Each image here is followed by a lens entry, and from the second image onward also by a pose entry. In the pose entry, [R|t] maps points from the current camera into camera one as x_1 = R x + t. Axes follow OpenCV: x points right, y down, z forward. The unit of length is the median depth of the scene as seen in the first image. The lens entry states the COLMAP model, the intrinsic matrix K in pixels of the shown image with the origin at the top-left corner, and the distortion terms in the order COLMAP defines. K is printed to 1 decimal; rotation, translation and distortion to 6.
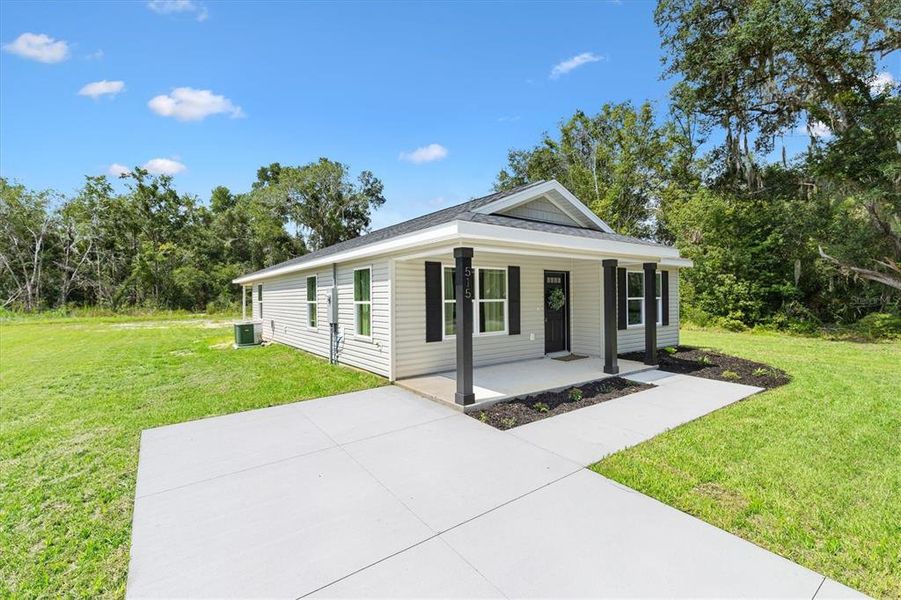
lens RADIAL K [[391.7, 0, 450.5], [0, 391.7, 300.0], [0, 0, 1]] dist [0.000356, -0.000067]
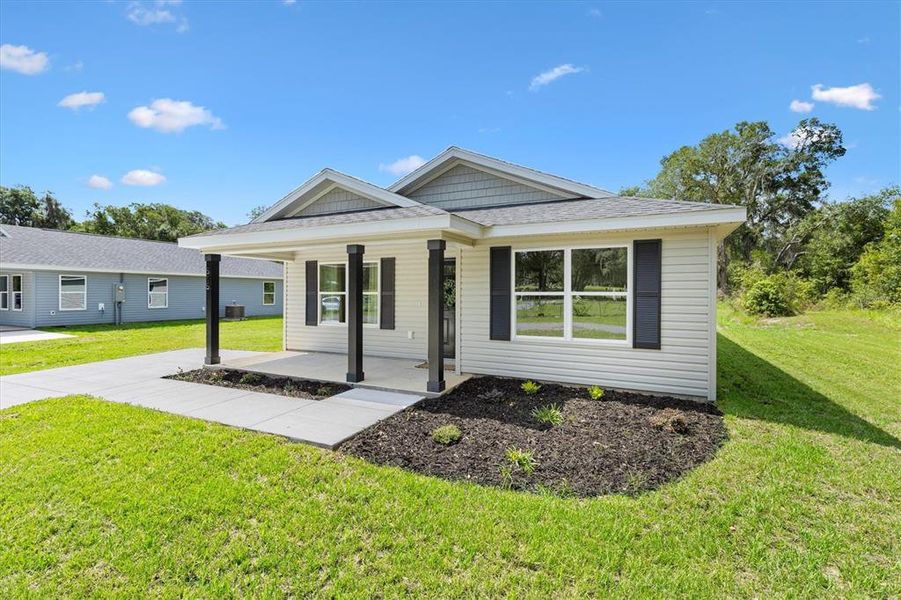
lens RADIAL K [[405.0, 0, 455.3], [0, 405.0, 296.4], [0, 0, 1]] dist [-0.000363, -0.000447]
pose [[0.463038, 0.014861, -0.886214, 1.137975], [-0.015788, 0.999839, 0.008517, -0.003408], [0.886198, 0.010048, 0.463198, 0.697170]]
